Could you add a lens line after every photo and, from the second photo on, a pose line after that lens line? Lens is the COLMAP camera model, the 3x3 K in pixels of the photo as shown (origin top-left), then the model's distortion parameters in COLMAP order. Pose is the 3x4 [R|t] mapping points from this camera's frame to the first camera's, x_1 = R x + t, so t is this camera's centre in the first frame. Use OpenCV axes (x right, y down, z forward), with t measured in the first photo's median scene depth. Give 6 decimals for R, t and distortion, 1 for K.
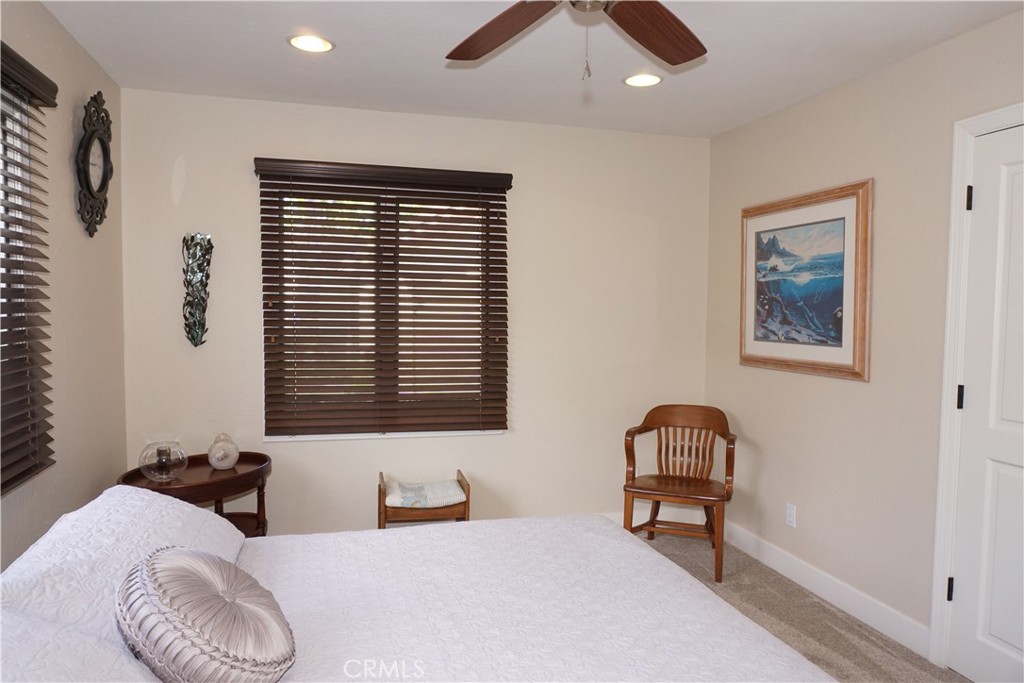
lens RADIAL K [[686.1, 0, 509.5], [0, 686.1, 342.4], [0, 0, 1]] dist [-0.046642, 0.036537]
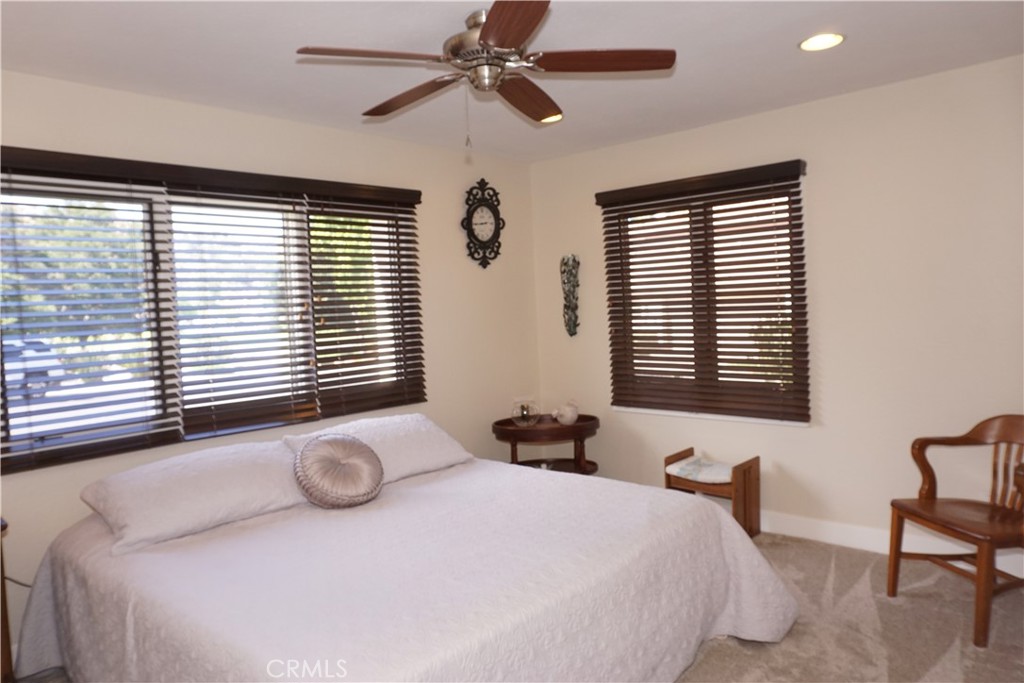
lens RADIAL K [[686.1, 0, 509.5], [0, 686.1, 342.4], [0, 0, 1]] dist [-0.046642, 0.036537]
pose [[0.533757, 0.002361, -0.845634, 0.652426], [-0.000963, 0.999997, 0.002184, 0.014197], [0.845637, -0.000352, 0.533758, 0.150288]]
